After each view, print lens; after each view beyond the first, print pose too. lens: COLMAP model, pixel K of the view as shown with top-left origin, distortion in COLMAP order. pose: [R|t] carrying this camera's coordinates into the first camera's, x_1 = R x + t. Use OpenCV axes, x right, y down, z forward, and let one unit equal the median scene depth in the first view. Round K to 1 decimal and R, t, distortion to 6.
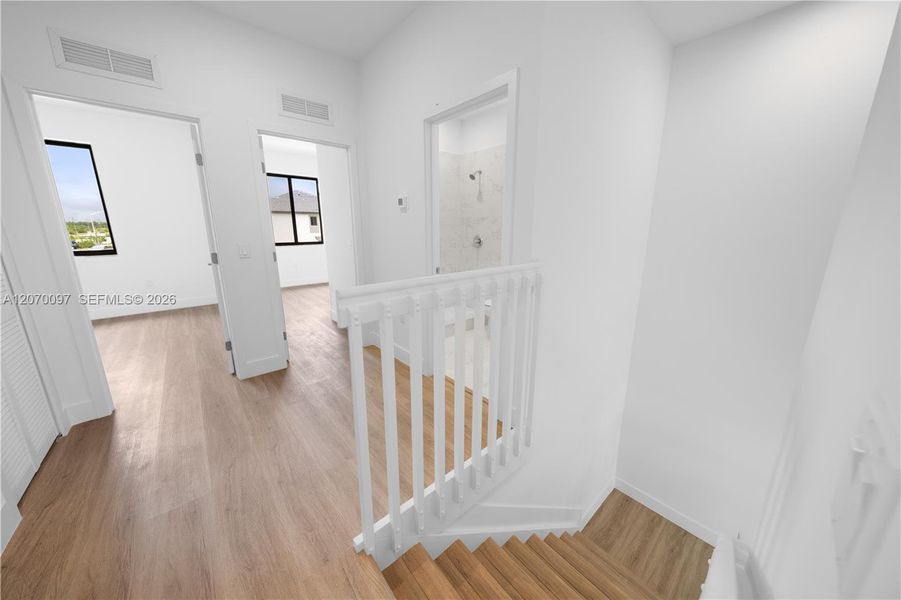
lens RADIAL K [[308.8, 0, 454.3], [0, 308.8, 296.8], [0, 0, 1]] dist [-0.002631, 0.000193]
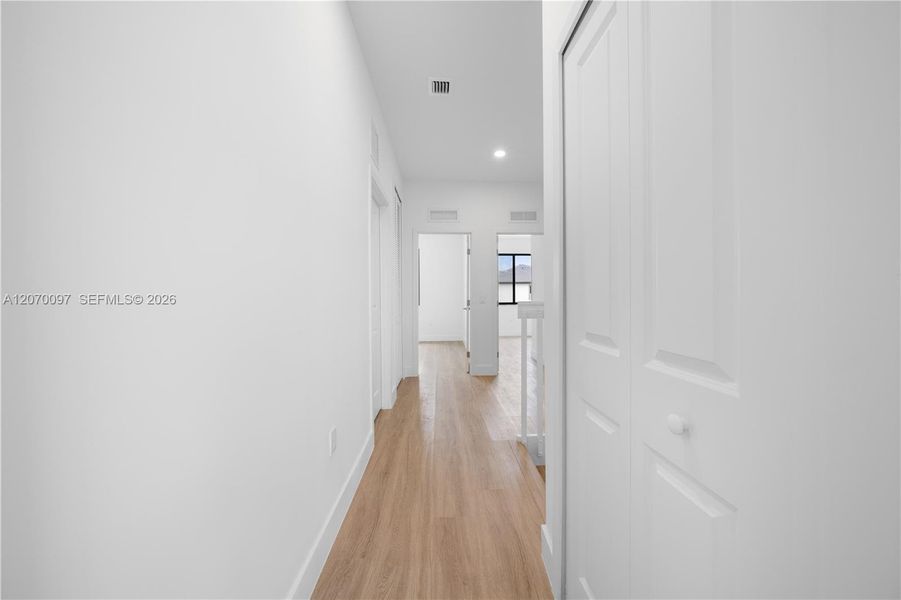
lens RADIAL K [[308.8, 0, 454.4], [0, 308.8, 299.4], [0, 0, 1]] dist [-0.002631, 0.000193]
pose [[0.785743, 0.001612, -0.618551, 0.270348], [-0.131926, 0.977424, -0.165037, 0.160788], [0.604321, 0.211280, 0.768217, -0.432872]]
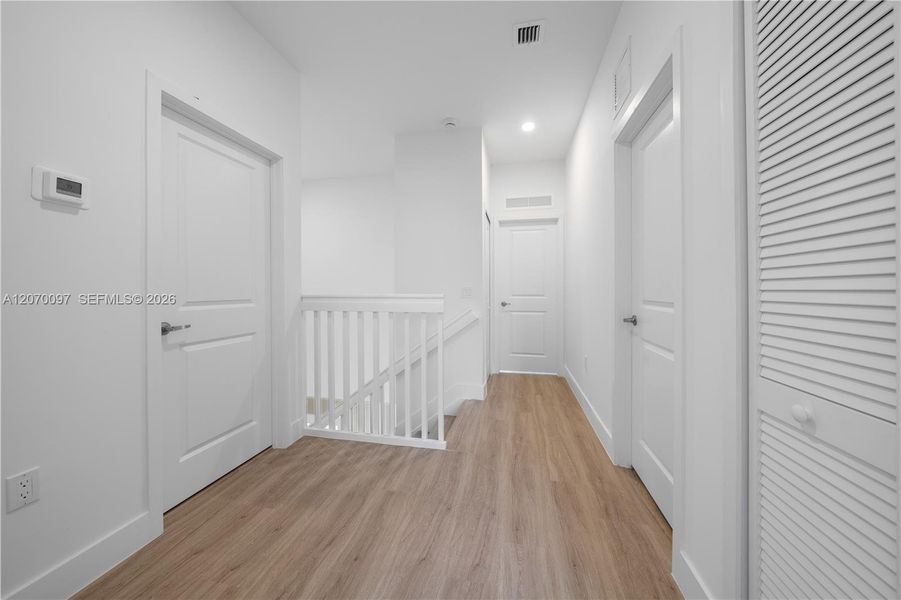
lens RADIAL K [[308.8, 0, 452.8], [0, 308.8, 291.9], [0, 0, 1]] dist [-0.002631, 0.000193]
pose [[-0.605167, -0.003352, 0.796092, -0.836736], [0.182100, 0.972896, 0.142524, -0.133353], [-0.774992, 0.231219, -0.588154, 0.869524]]
